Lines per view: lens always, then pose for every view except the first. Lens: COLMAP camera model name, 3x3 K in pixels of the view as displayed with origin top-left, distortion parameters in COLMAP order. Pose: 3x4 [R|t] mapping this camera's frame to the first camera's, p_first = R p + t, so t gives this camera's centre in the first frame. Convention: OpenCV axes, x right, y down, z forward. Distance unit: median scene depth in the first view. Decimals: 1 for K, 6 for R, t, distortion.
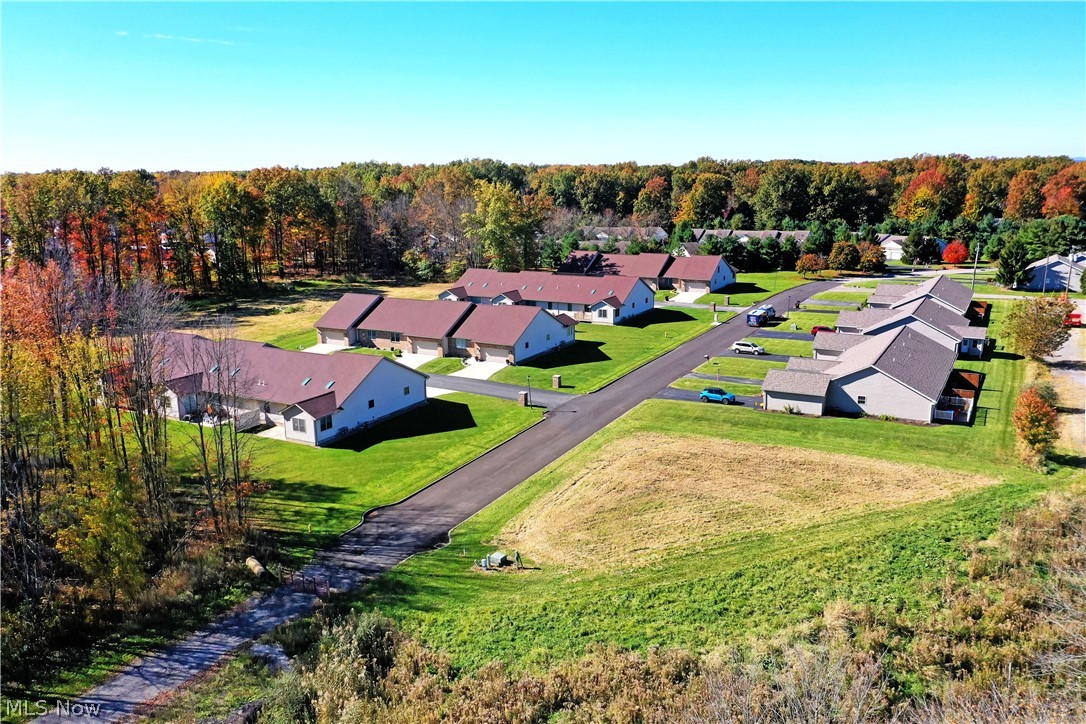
lens RADIAL K [[861.7, 0, 536.6], [0, 861.7, 364.7], [0, 0, 1]] dist [0.016800, 0.004905]
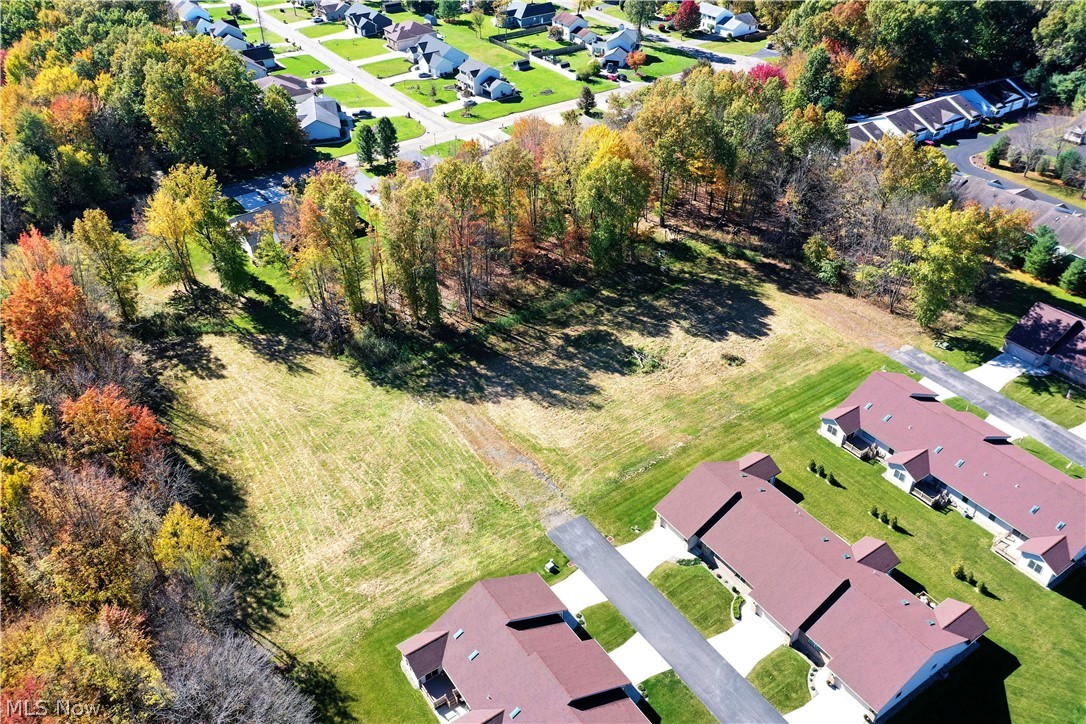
lens RADIAL K [[861.7, 0, 540.9], [0, 861.7, 363.4], [0, 0, 1]] dist [0.016800, 0.004905]
pose [[0.894920, 0.267844, -0.356900, -0.134105], [-0.101168, 0.900778, 0.422332, -0.780203], [0.434607, -0.341846, 0.833221, 0.417696]]
